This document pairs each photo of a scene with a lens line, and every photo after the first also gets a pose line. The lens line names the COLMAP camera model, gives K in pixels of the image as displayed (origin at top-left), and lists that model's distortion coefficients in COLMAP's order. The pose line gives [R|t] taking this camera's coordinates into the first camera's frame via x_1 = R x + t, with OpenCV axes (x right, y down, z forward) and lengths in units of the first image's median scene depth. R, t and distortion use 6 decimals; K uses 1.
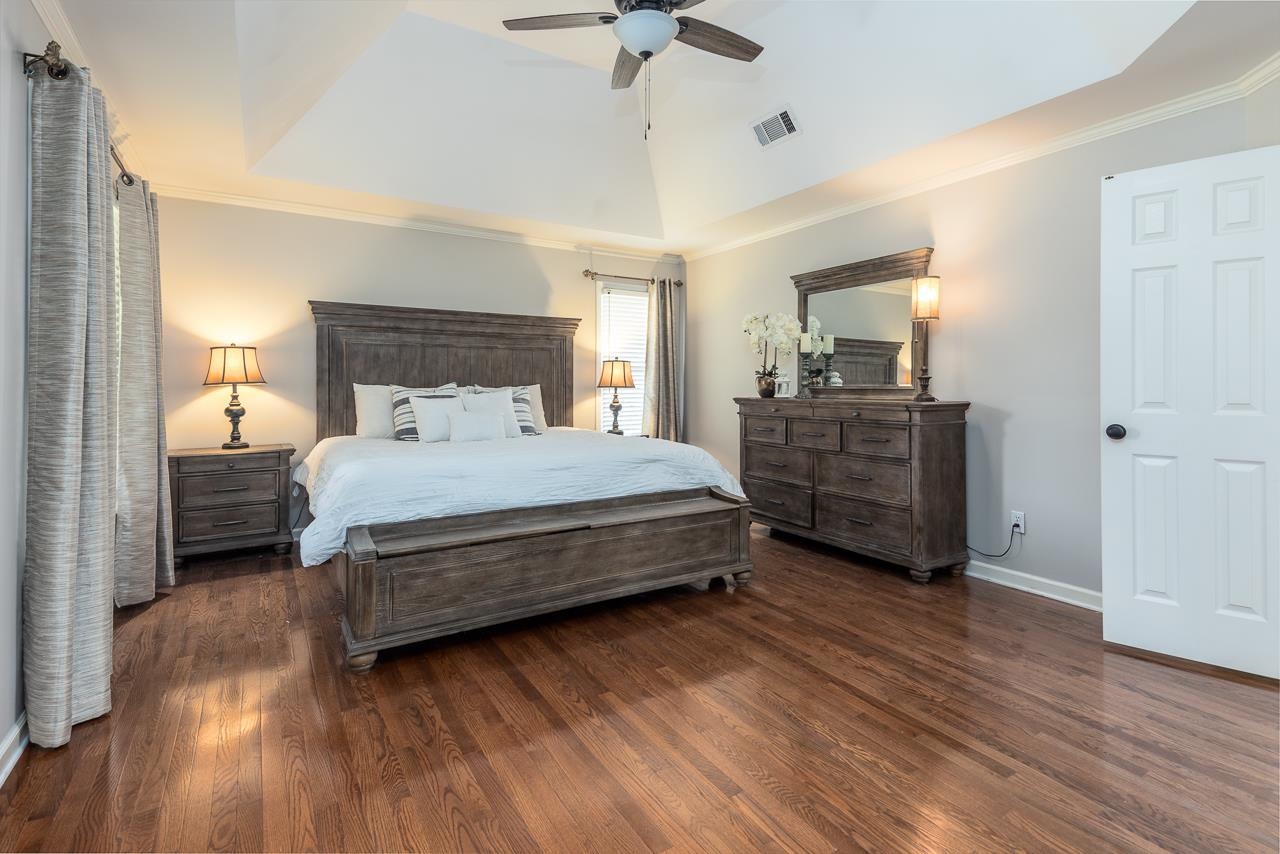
lens RADIAL K [[614.9, 0, 630.2], [0, 614.9, 380.6], [0, 0, 1]] dist [0.046362, -0.008073]
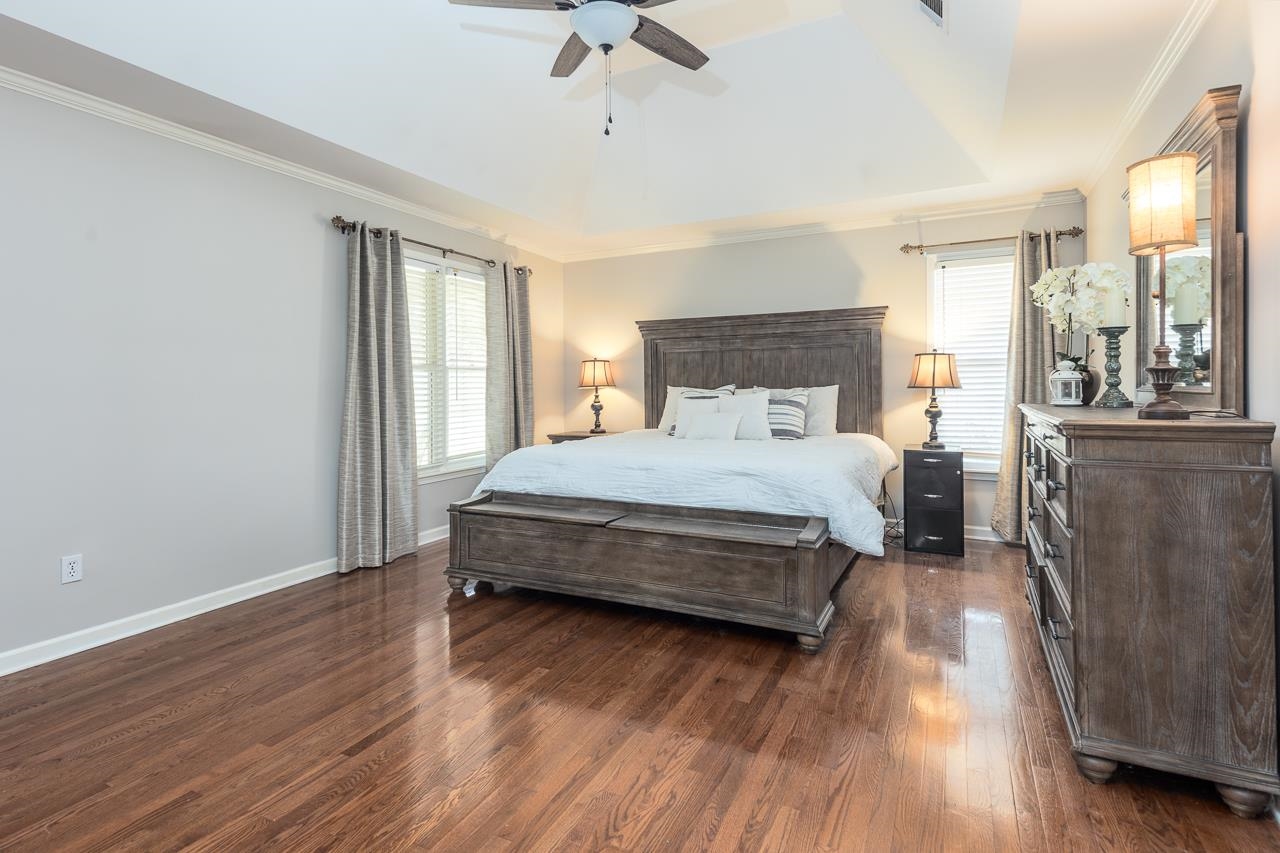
lens RADIAL K [[614.9, 0, 647.6], [0, 614.9, 382.6], [0, 0, 1]] dist [0.046362, -0.008073]
pose [[0.540734, -0.010620, -0.841127, 0.577392], [0.014488, 0.999890, -0.003310, 0.001874], [0.841069, -0.010396, 0.540828, 0.346930]]
